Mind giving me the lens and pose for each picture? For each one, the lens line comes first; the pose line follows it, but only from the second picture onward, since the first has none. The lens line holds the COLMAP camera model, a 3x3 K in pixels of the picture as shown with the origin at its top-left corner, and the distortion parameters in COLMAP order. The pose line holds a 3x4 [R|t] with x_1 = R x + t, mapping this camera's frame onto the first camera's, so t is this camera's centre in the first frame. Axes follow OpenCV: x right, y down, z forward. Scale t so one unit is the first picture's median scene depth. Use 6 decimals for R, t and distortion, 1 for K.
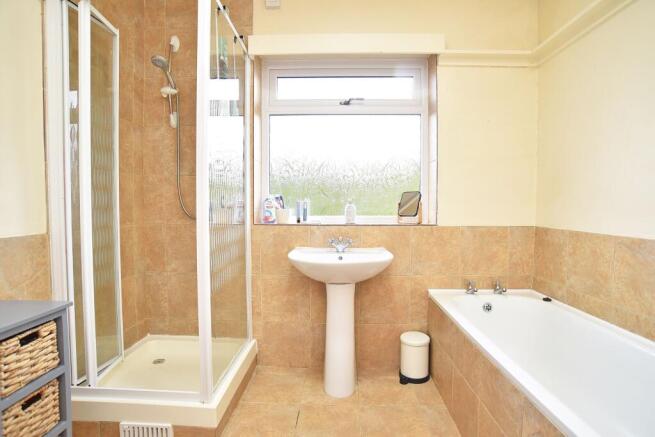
lens RADIAL K [[339.3, 0, 327.5], [0, 339.3, 218.5], [0, 0, 1]] dist [-0.073011, 0.002140]
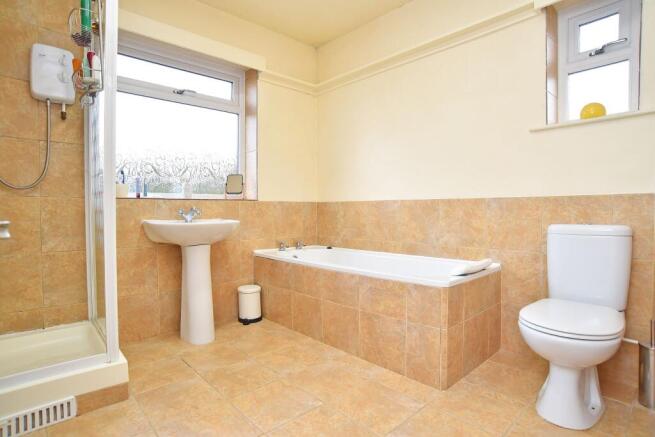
lens RADIAL K [[339.3, 0, 327.5], [0, 339.3, 218.5], [0, 0, 1]] dist [-0.073011, 0.002140]
pose [[0.710647, -0.020112, 0.703261, -0.415179], [0.037069, 0.999273, -0.008880, 0.113458], [-0.702571, 0.032380, 0.710876, -0.121974]]
